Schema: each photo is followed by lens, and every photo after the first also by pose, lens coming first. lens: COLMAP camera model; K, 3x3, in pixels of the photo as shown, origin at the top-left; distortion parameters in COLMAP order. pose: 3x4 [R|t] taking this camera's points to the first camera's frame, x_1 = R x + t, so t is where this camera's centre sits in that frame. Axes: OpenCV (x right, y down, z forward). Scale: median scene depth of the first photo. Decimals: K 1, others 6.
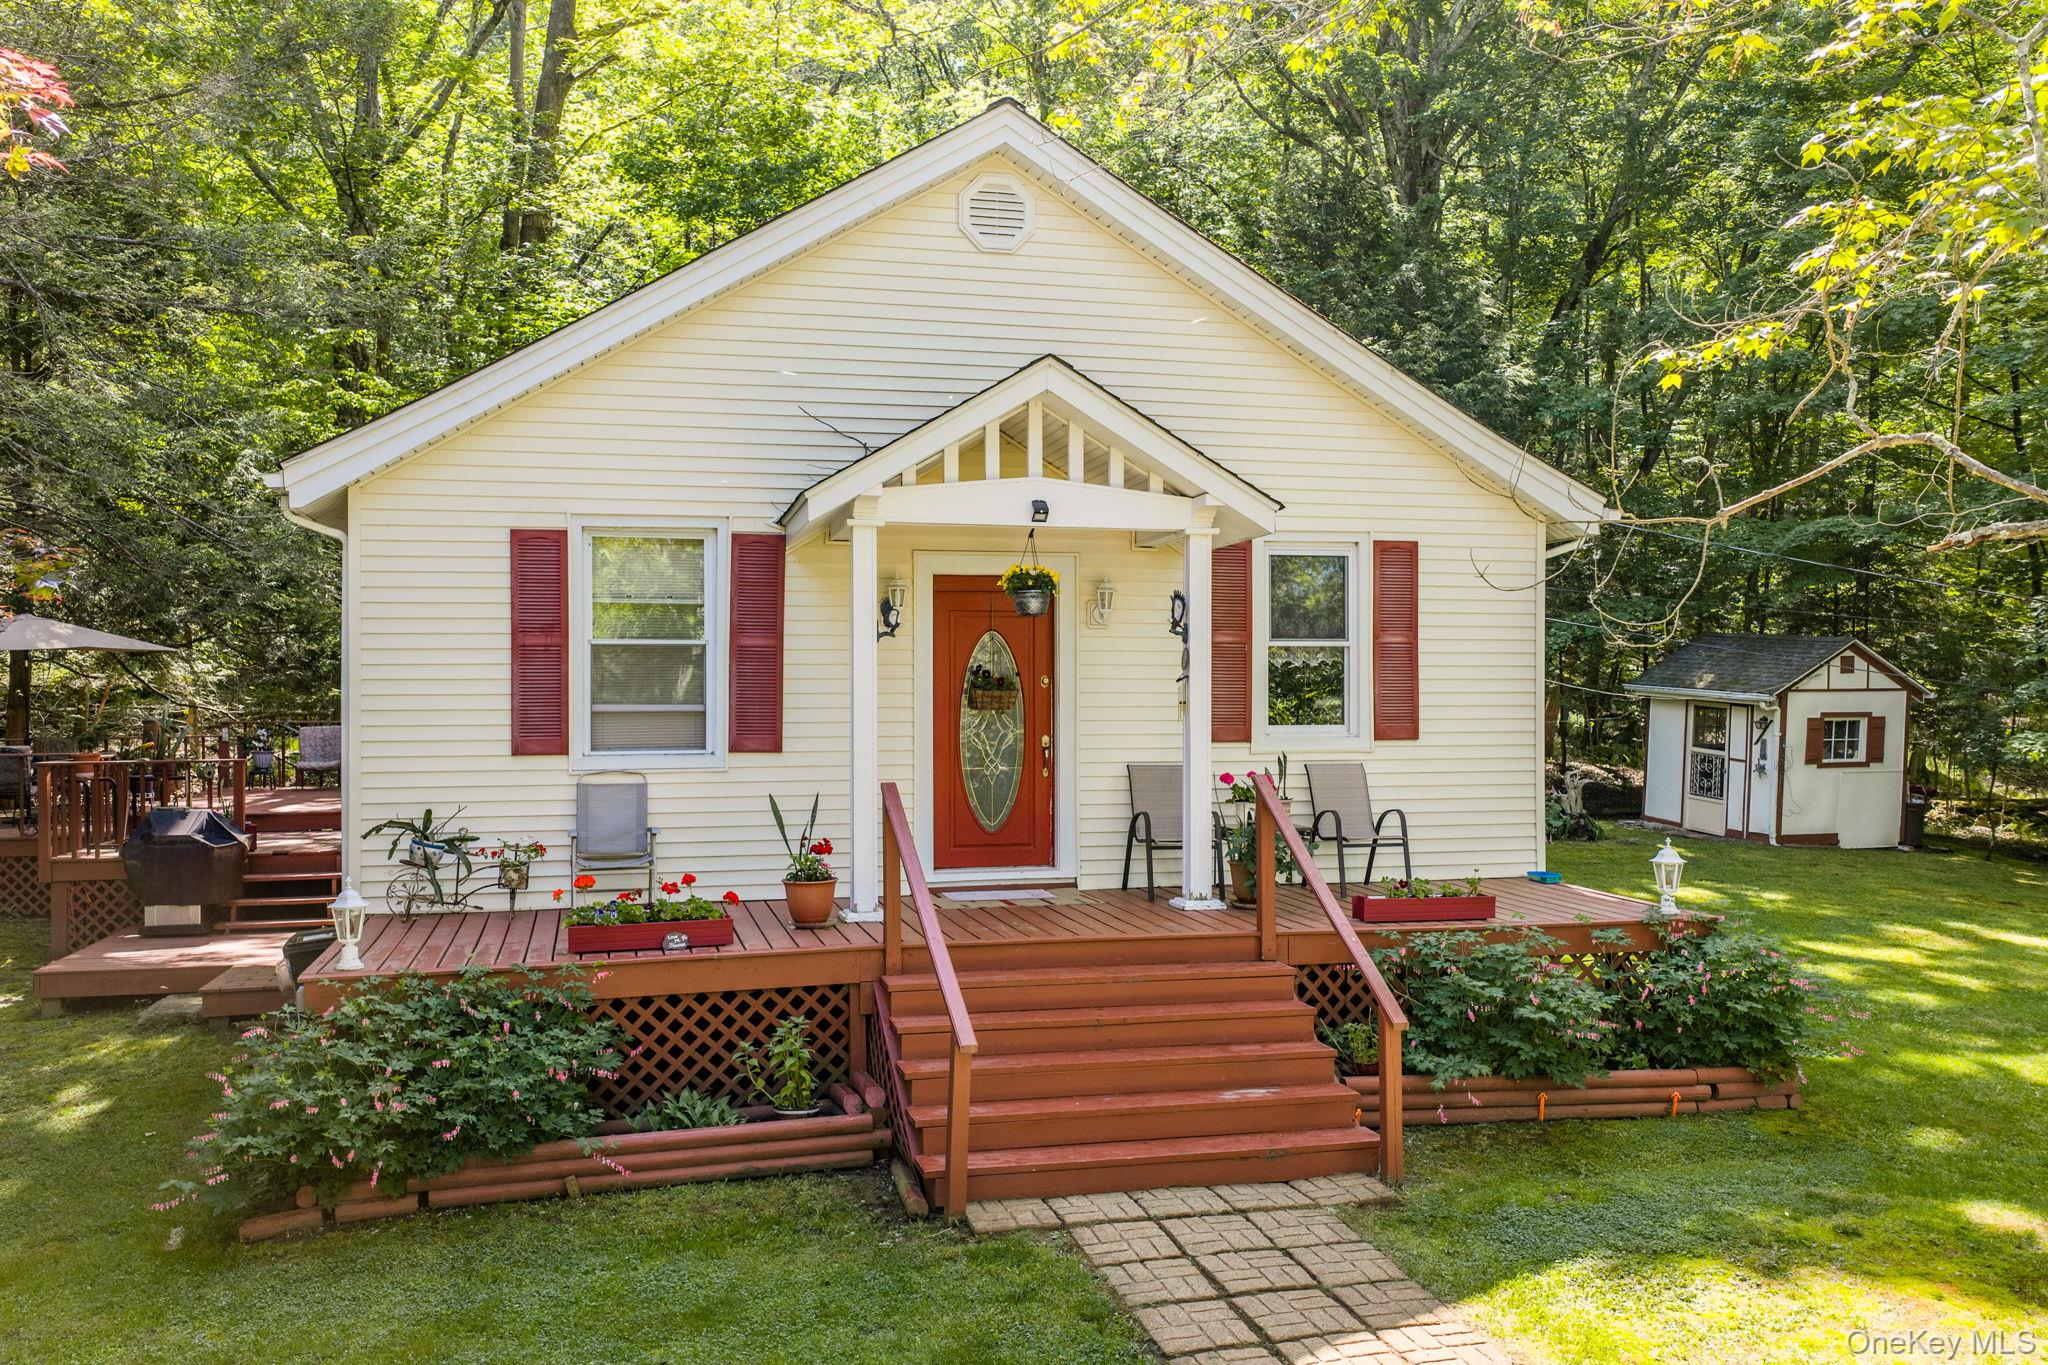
lens RADIAL K [[1689.7, 0, 1024.0], [0, 1689.7, 682.5], [0, 0, 1]] dist [-0.004483, -0.006264]
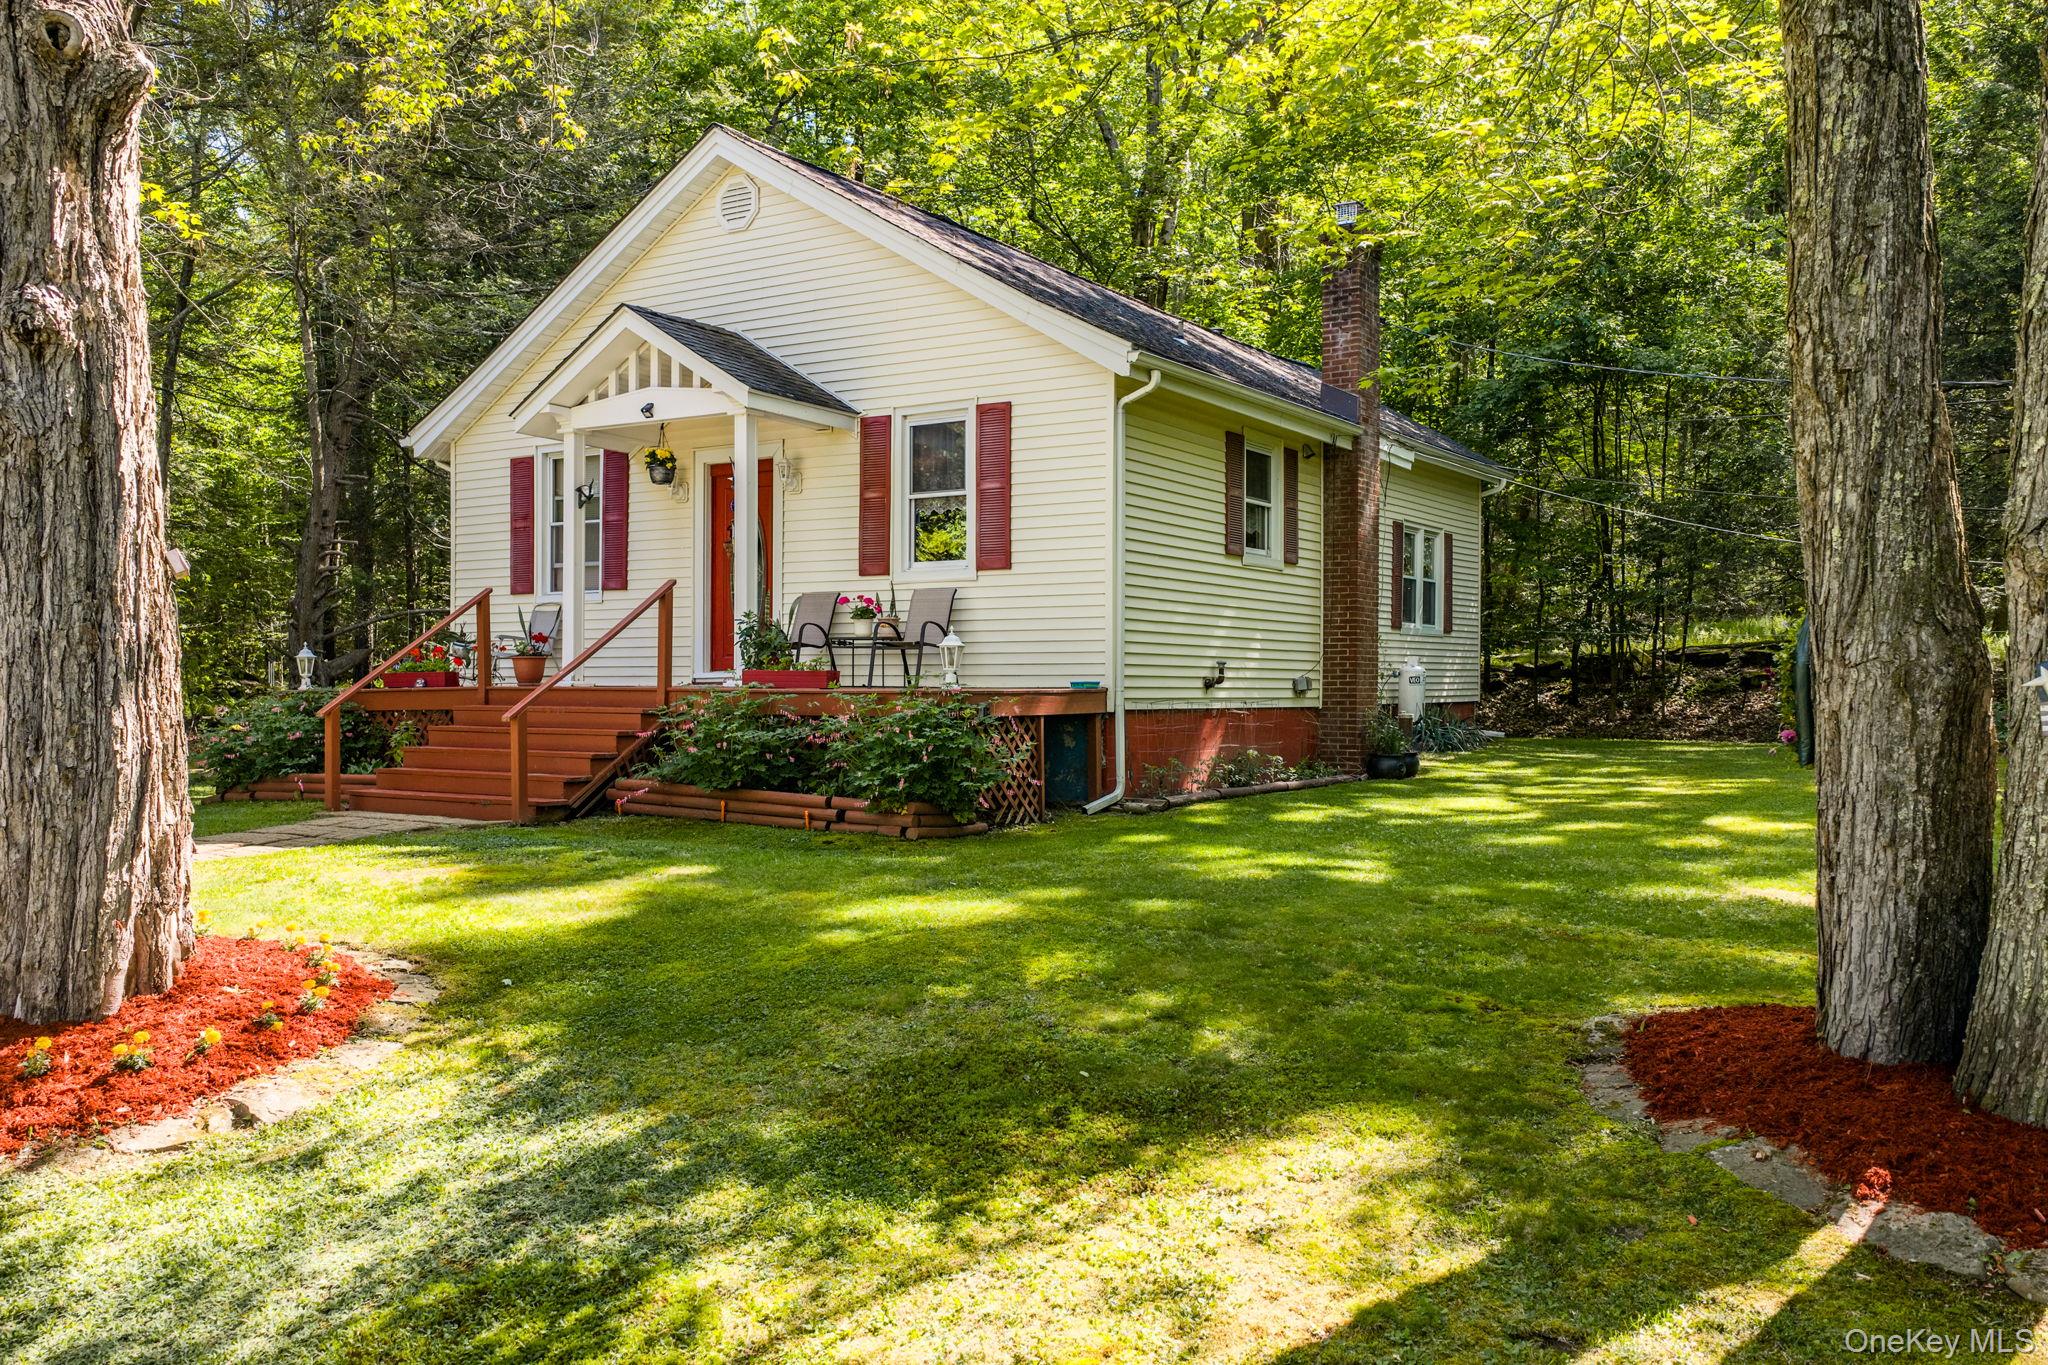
lens RADIAL K [[1689.7, 0, 1024.0], [0, 1689.7, 682.5], [0, 0, 1]] dist [-0.004483, -0.006264]
pose [[0.689606, 0.000114, -0.724185, 1.059076], [-0.003710, 0.999987, -0.003376, 0.113029], [0.724175, 0.005015, 0.689598, 0.186358]]
